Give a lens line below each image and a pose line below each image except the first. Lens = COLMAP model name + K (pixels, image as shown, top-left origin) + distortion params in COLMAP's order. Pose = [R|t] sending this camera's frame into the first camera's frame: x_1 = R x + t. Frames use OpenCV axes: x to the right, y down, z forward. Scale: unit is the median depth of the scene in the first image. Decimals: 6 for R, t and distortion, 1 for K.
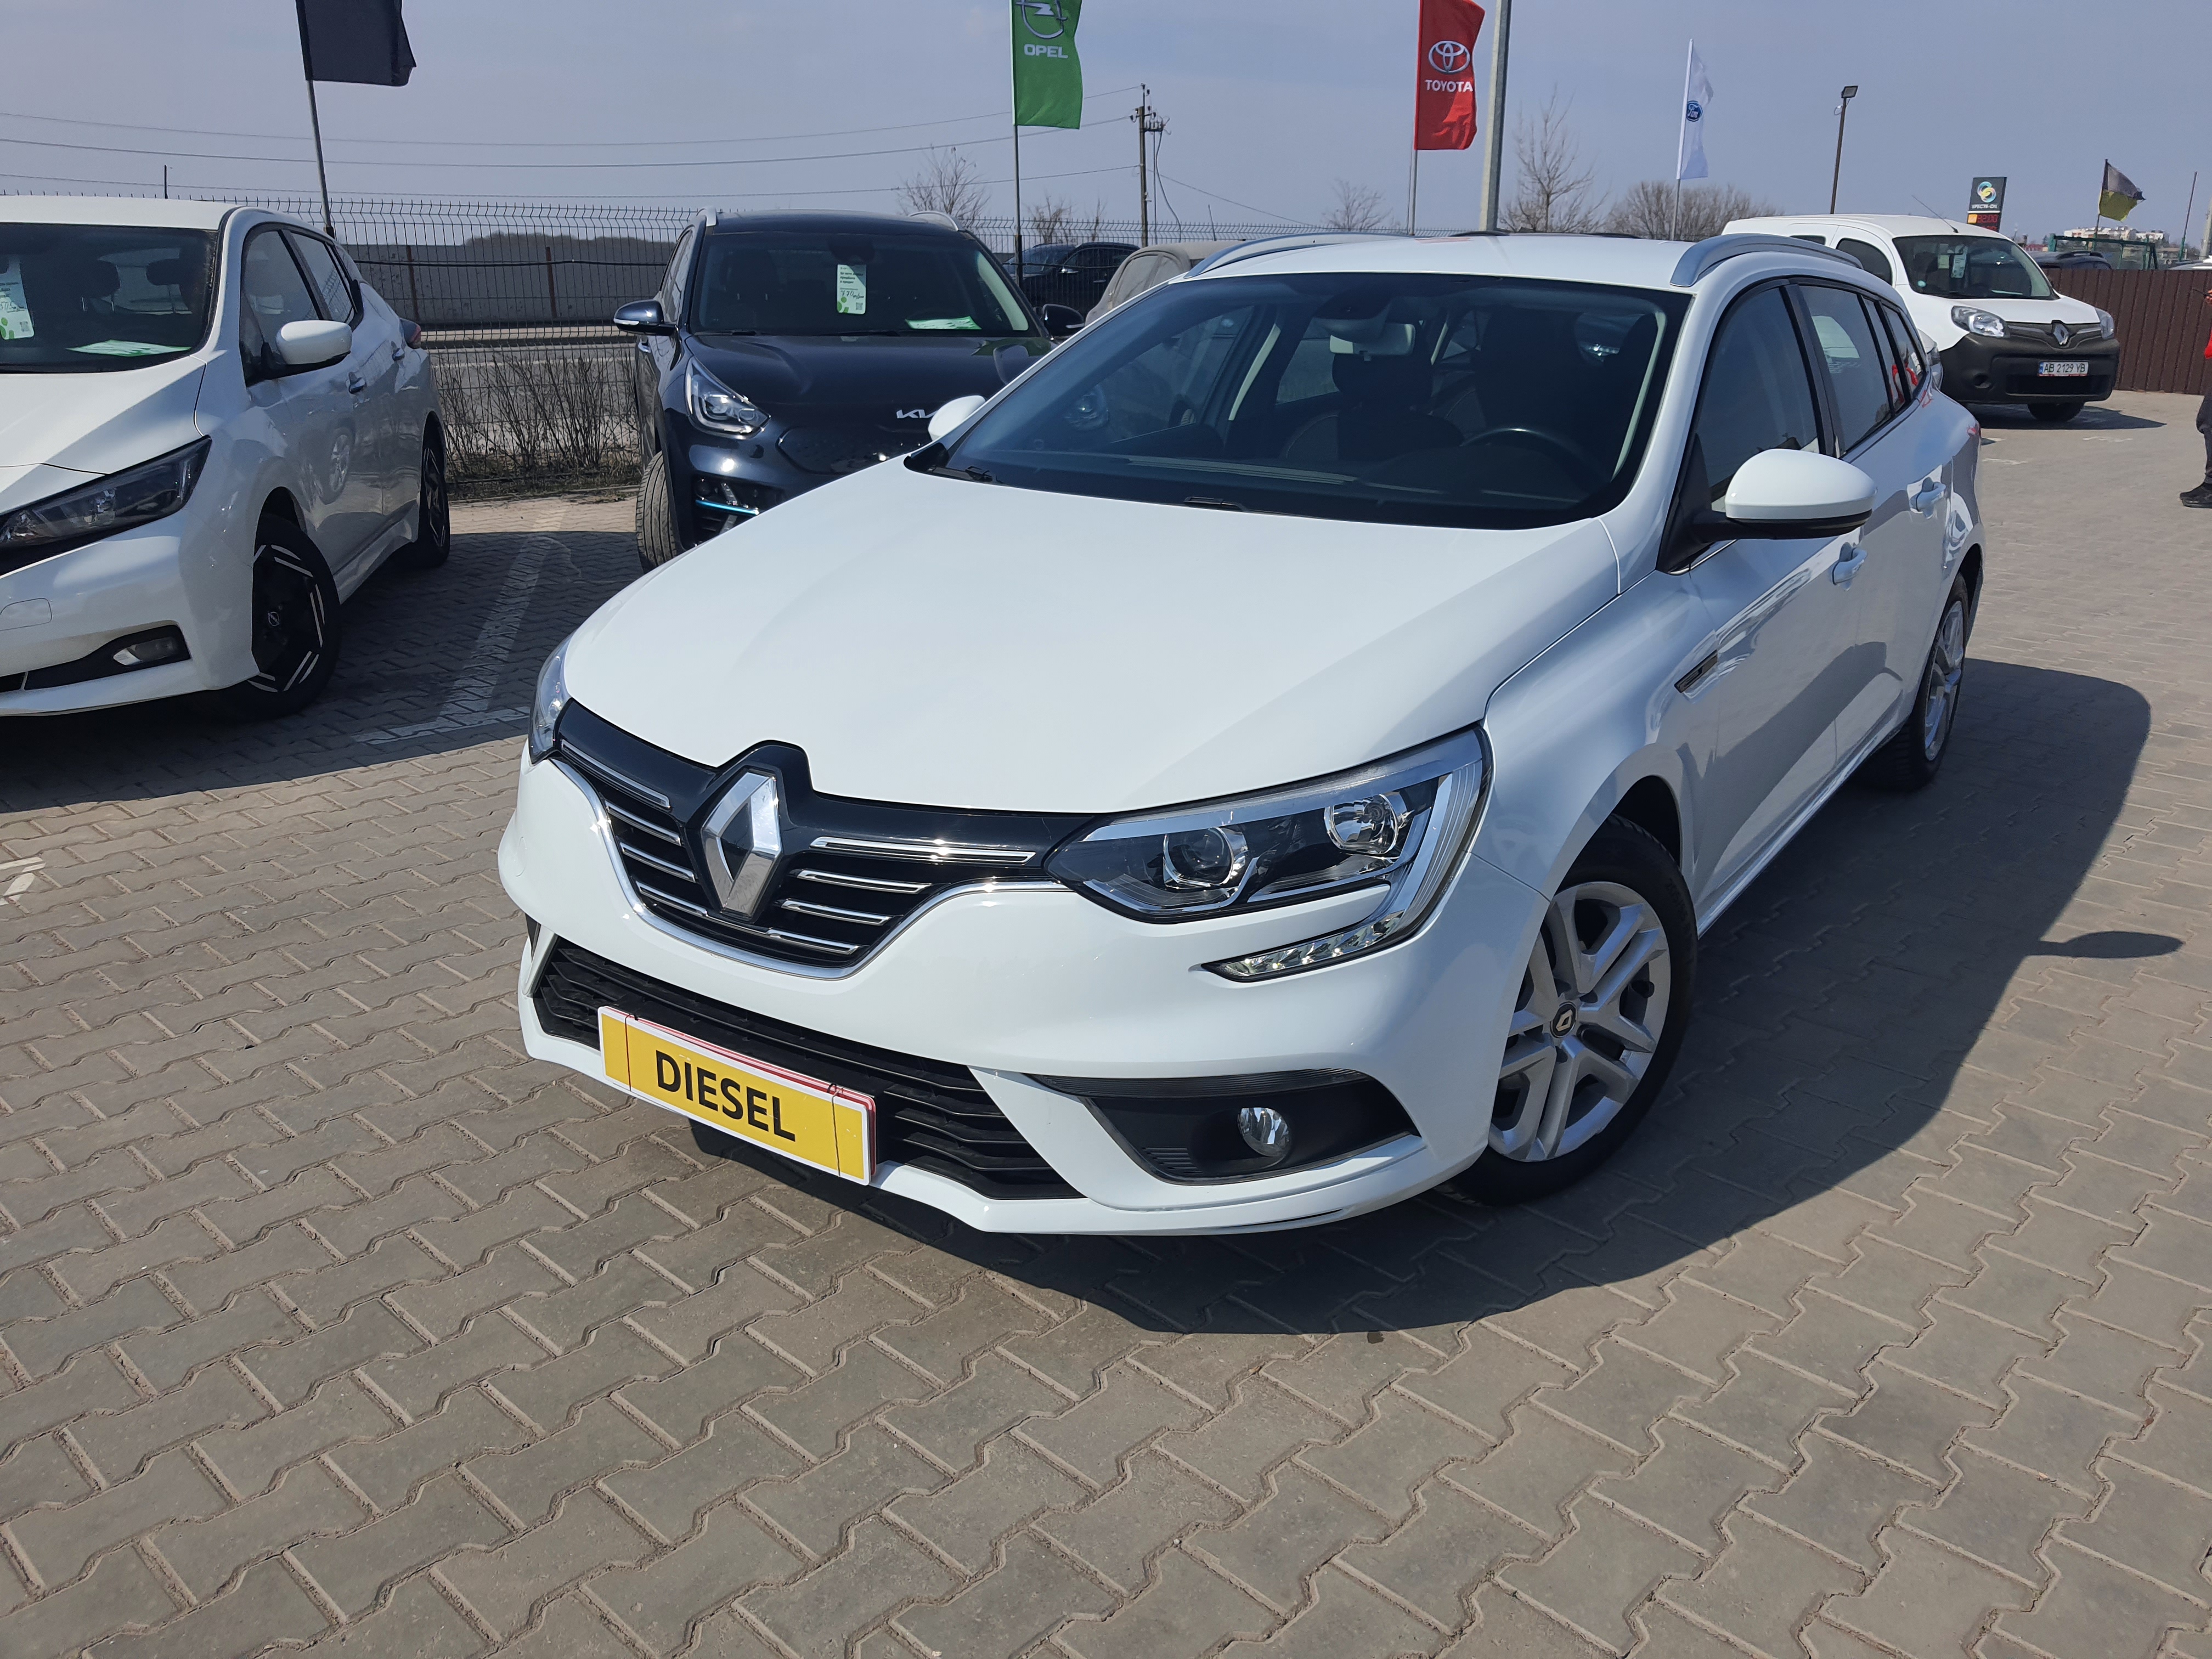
lens RADIAL K [[1563.6, 0, 1101.9], [0, 1563.6, 833.7], [0, 0, 1]] dist [0.052799, -0.070596]
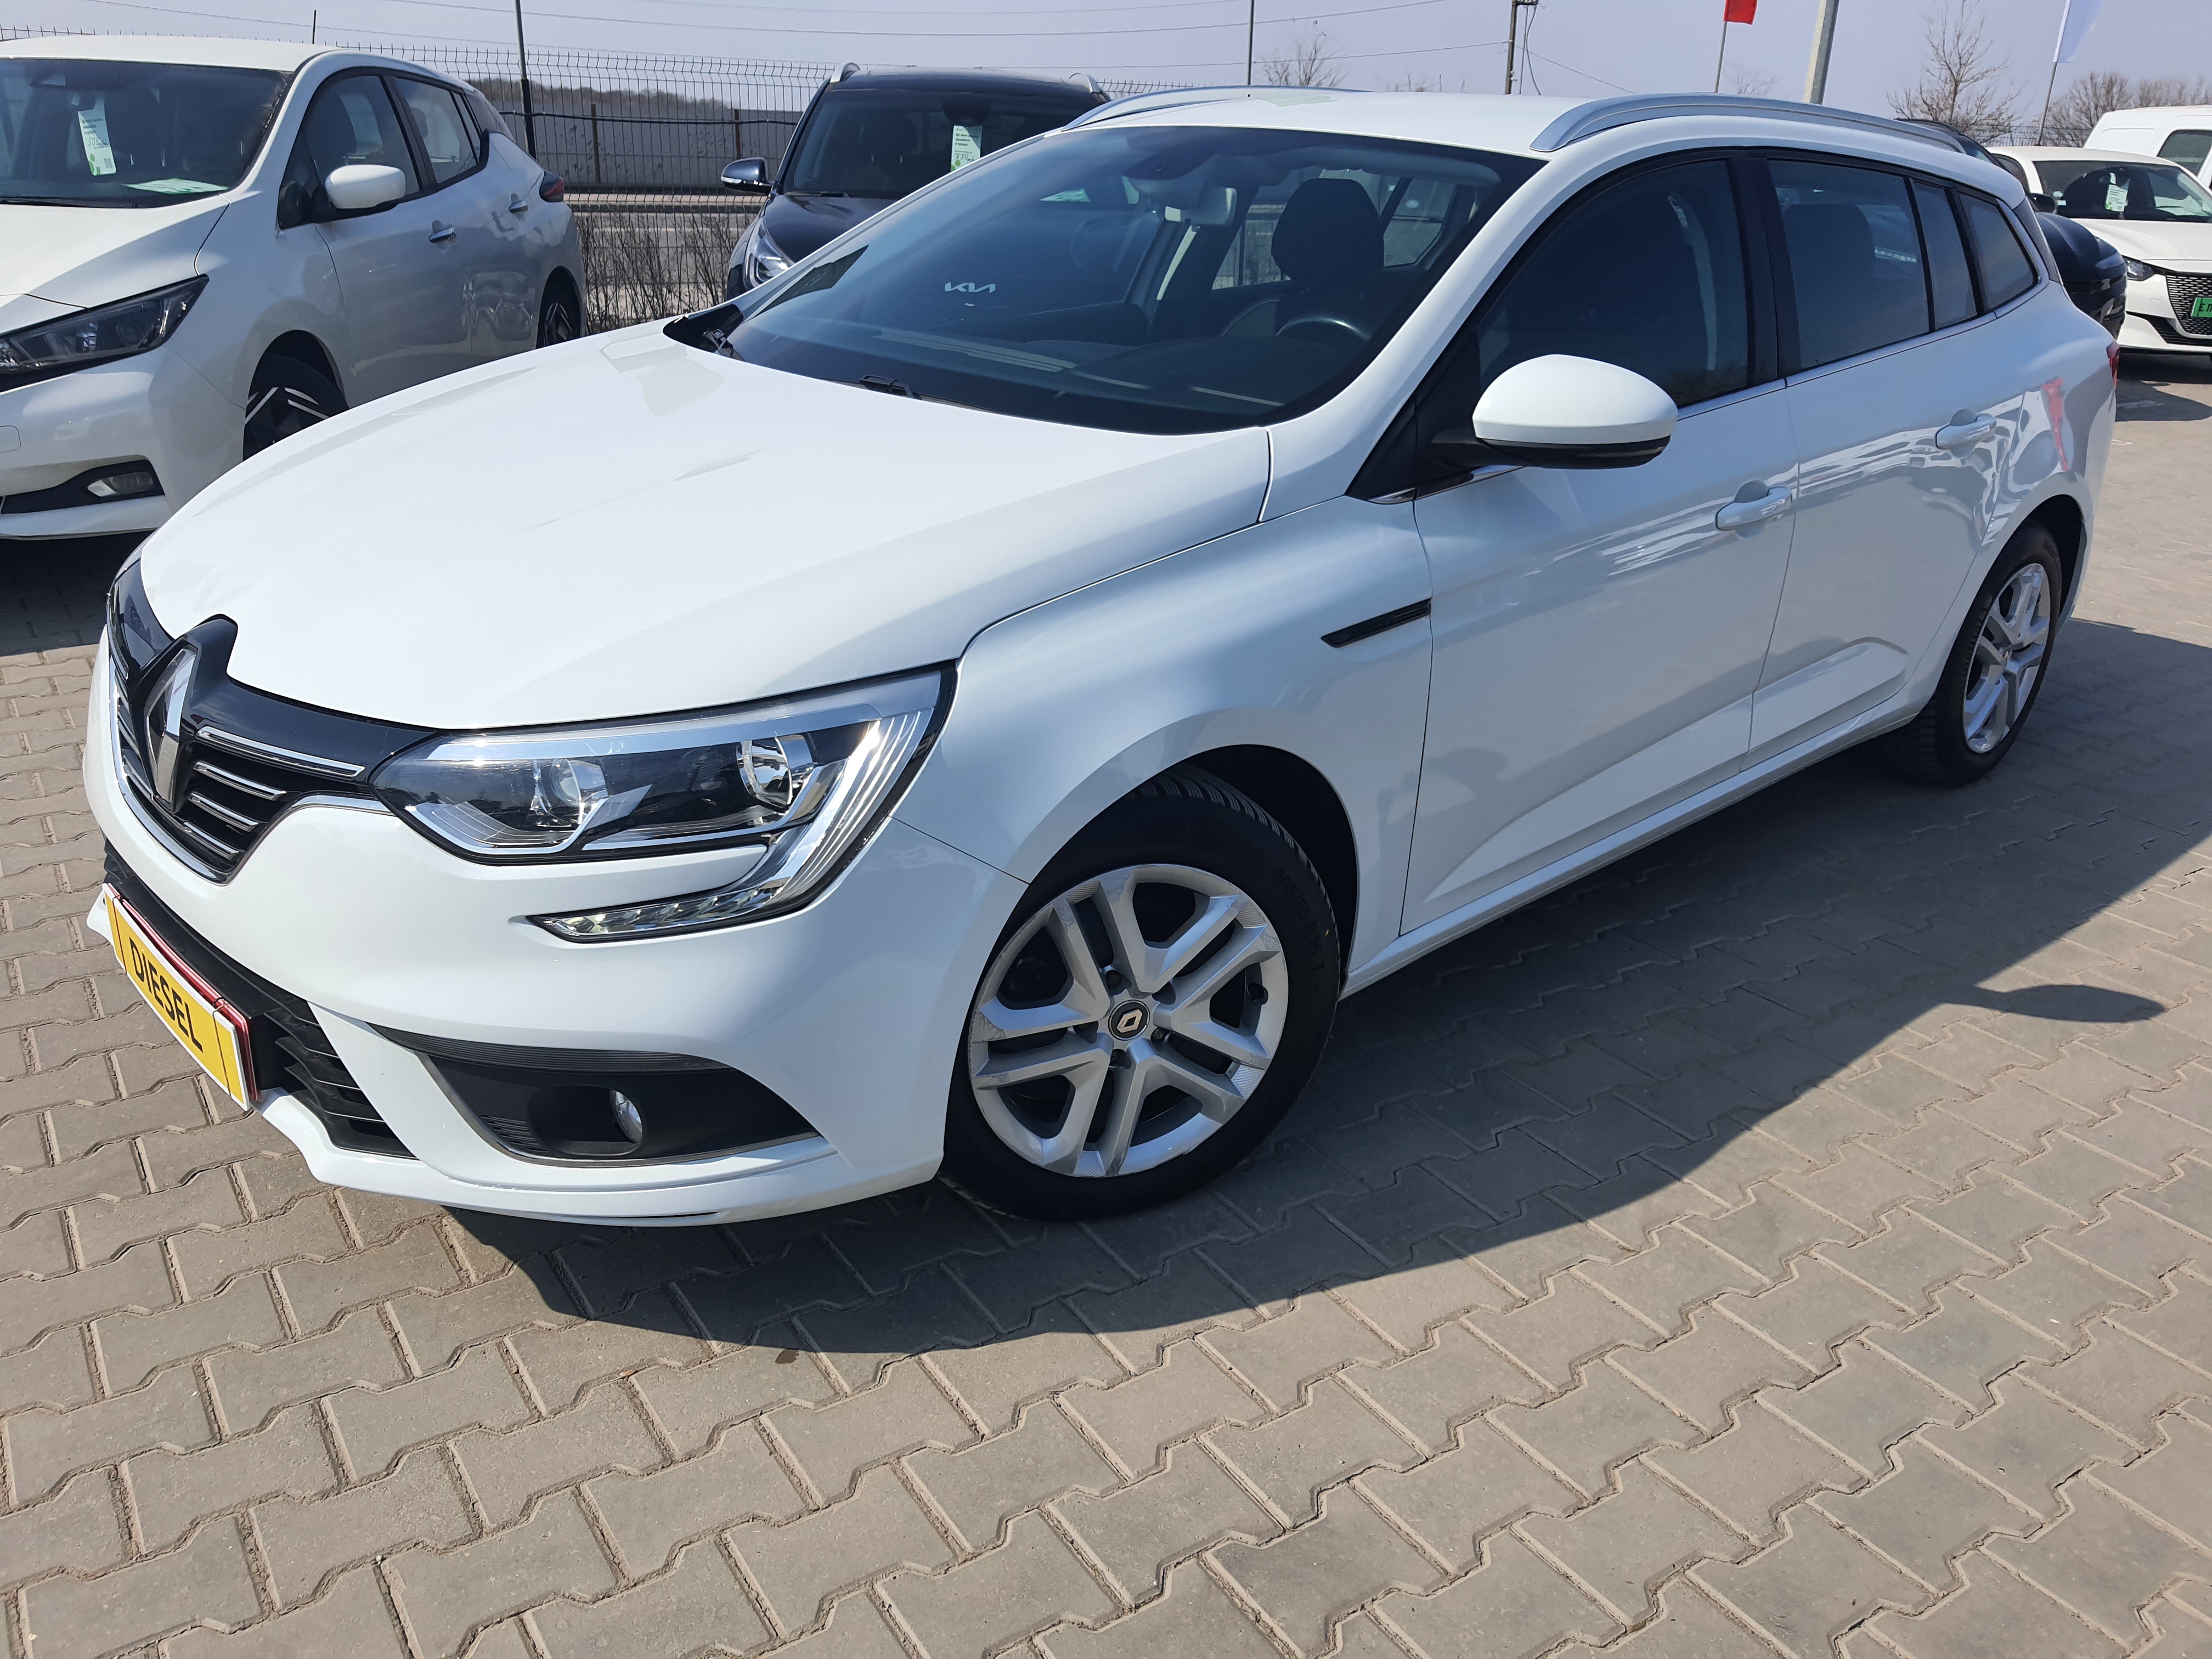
lens RADIAL K [[1563.6, 0, 1101.9], [0, 1563.6, 833.7], [0, 0, 1]] dist [0.052799, -0.070596]
pose [[0.978879, 0.103478, -0.176319, 0.416945], [-0.091734, 0.993066, 0.073523, -0.042868], [0.182705, -0.055795, 0.981583, 0.170150]]
